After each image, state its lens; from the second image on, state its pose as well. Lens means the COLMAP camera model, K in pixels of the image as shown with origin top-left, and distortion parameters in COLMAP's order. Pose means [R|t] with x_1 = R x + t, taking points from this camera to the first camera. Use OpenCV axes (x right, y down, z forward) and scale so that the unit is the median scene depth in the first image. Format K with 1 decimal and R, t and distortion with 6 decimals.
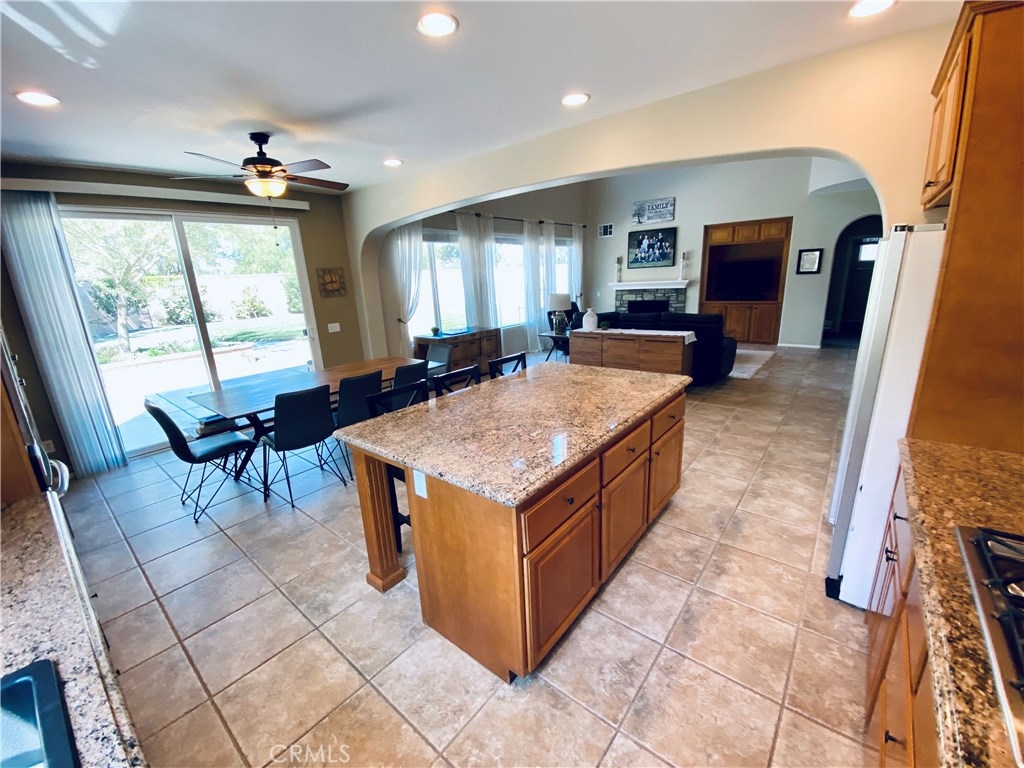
lens RADIAL K [[415.8, 0, 510.5], [0, 415.8, 389.0], [0, 0, 1]] dist [0.025501, -0.021172]
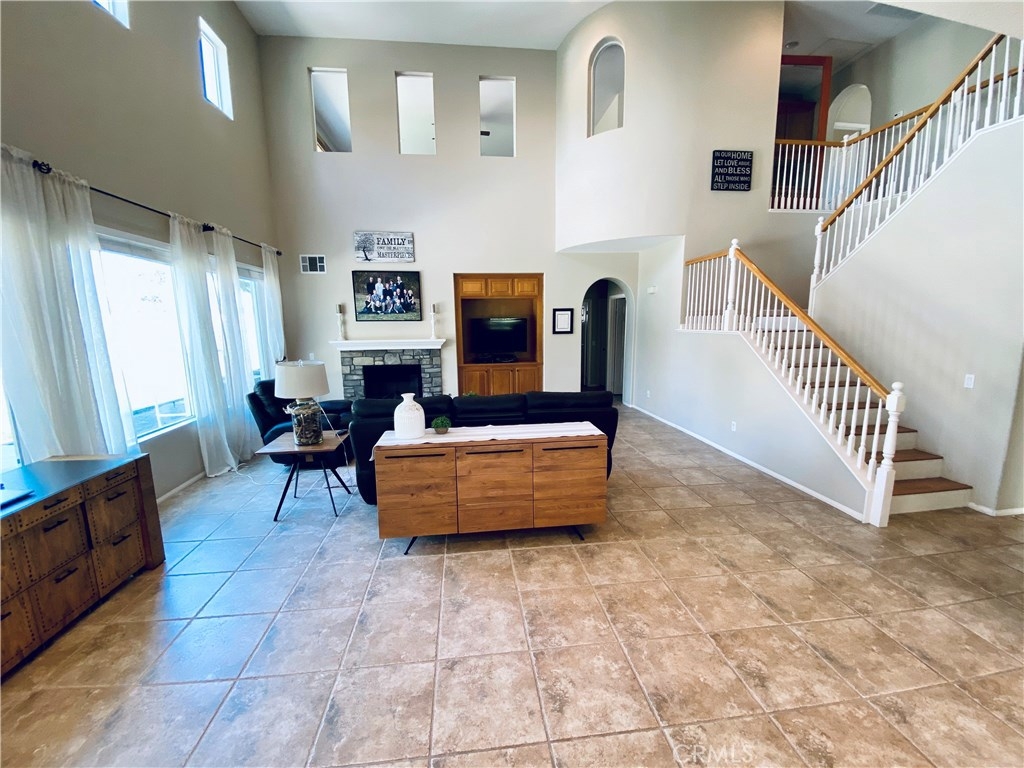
lens RADIAL K [[415.8, 0, 510.5], [0, 415.8, 389.0], [0, 0, 1]] dist [0.025501, -0.021172]
pose [[0.699743, -0.077732, 0.710153, -0.048407], [0.169012, 0.983856, -0.058843, -0.100608], [-0.694114, 0.161199, 0.701584, 0.381194]]
